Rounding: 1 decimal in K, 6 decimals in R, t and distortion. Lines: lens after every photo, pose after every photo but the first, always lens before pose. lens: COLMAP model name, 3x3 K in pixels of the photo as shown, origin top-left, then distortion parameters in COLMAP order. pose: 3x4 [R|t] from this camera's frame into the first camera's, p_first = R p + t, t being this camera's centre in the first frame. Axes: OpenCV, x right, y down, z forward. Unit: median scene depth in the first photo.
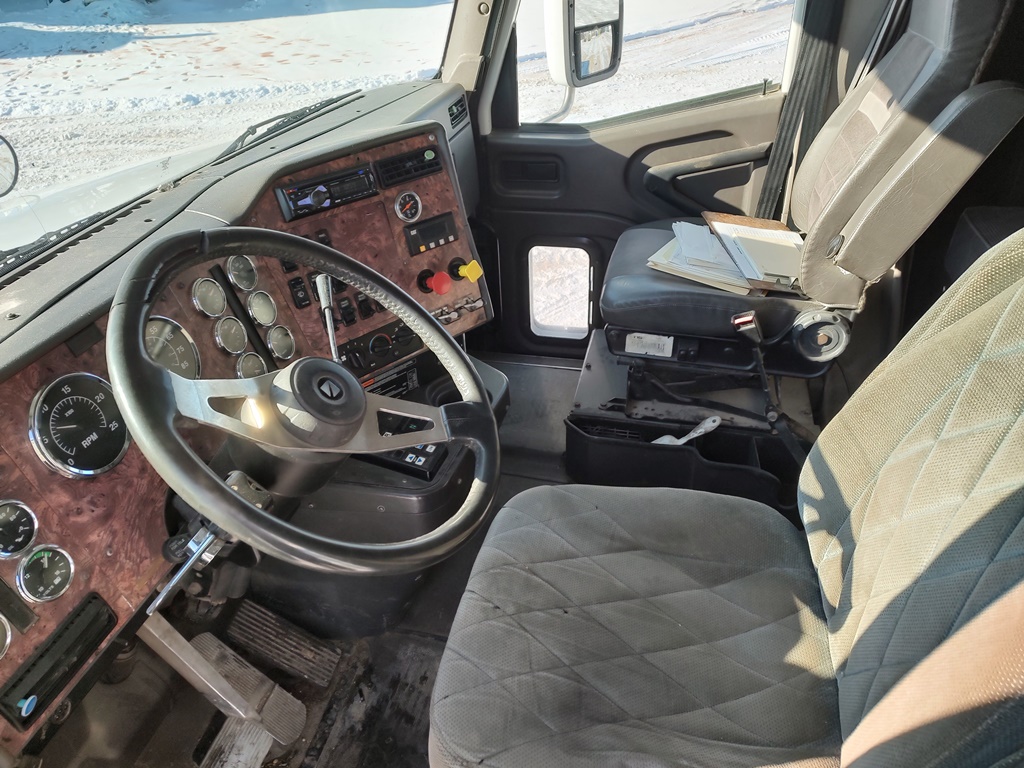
lens RADIAL K [[731.9, 0, 510.6], [0, 731.9, 385.3], [0, 0, 1]] dist [0.002477, -0.007702]
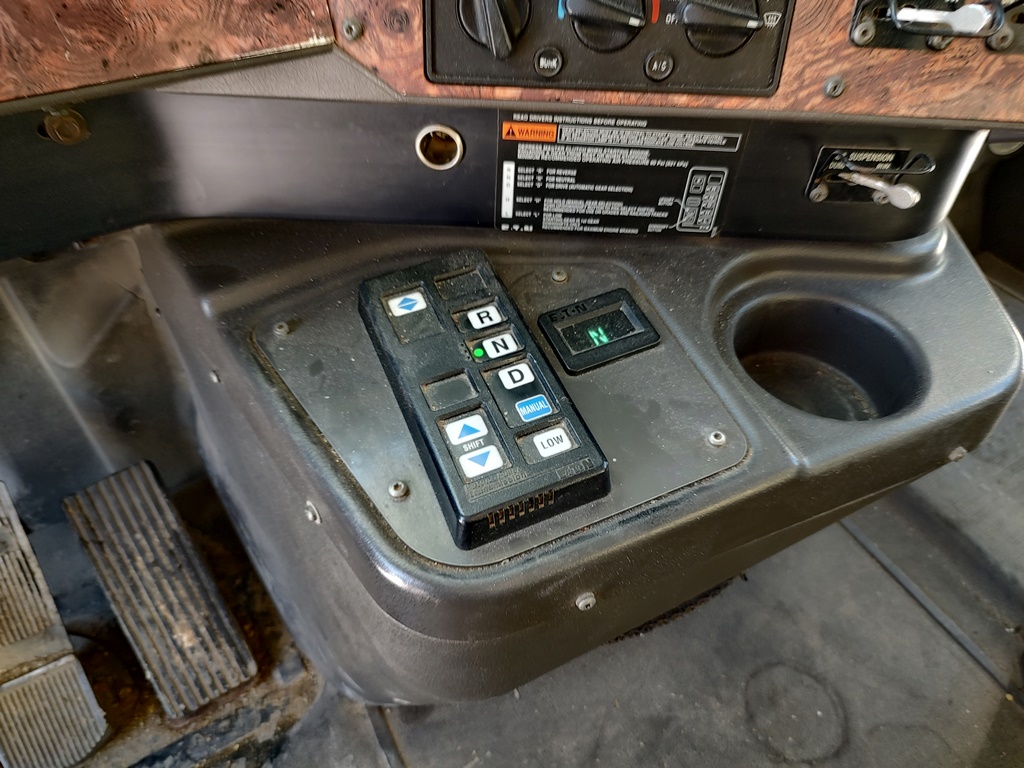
lens RADIAL K [[731.9, 0, 522.5], [0, 731.9, 387.1], [0, 0, 1]] dist [0.002477, -0.007702]
pose [[0.688000, 0.559713, -0.461928, -0.004438], [-0.440643, 0.827941, 0.346911, -0.017617], [0.576620, -0.035129, 0.816257, 0.750835]]
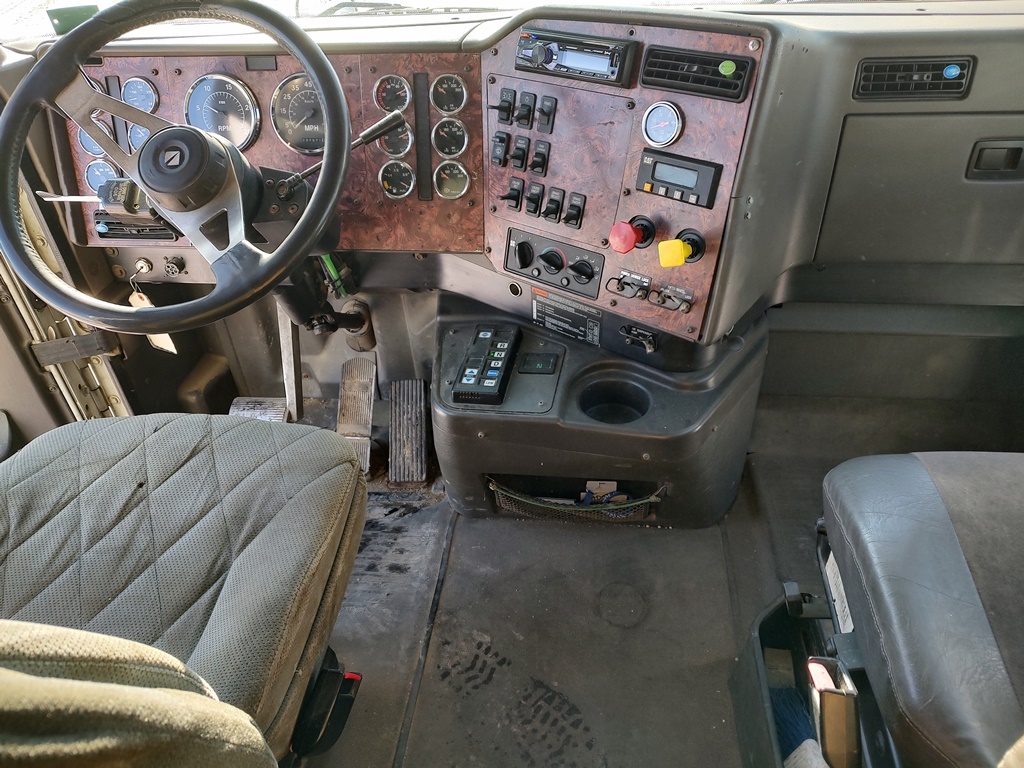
lens RADIAL K [[731.9, 0, 517.9], [0, 731.9, 377.8], [0, 0, 1]] dist [0.002477, -0.007702]
pose [[0.125014, 0.623901, -0.771439, 0.527406], [-0.506730, 0.708630, 0.490987, -0.339470], [0.852992, 0.329532, 0.404738, 0.658297]]
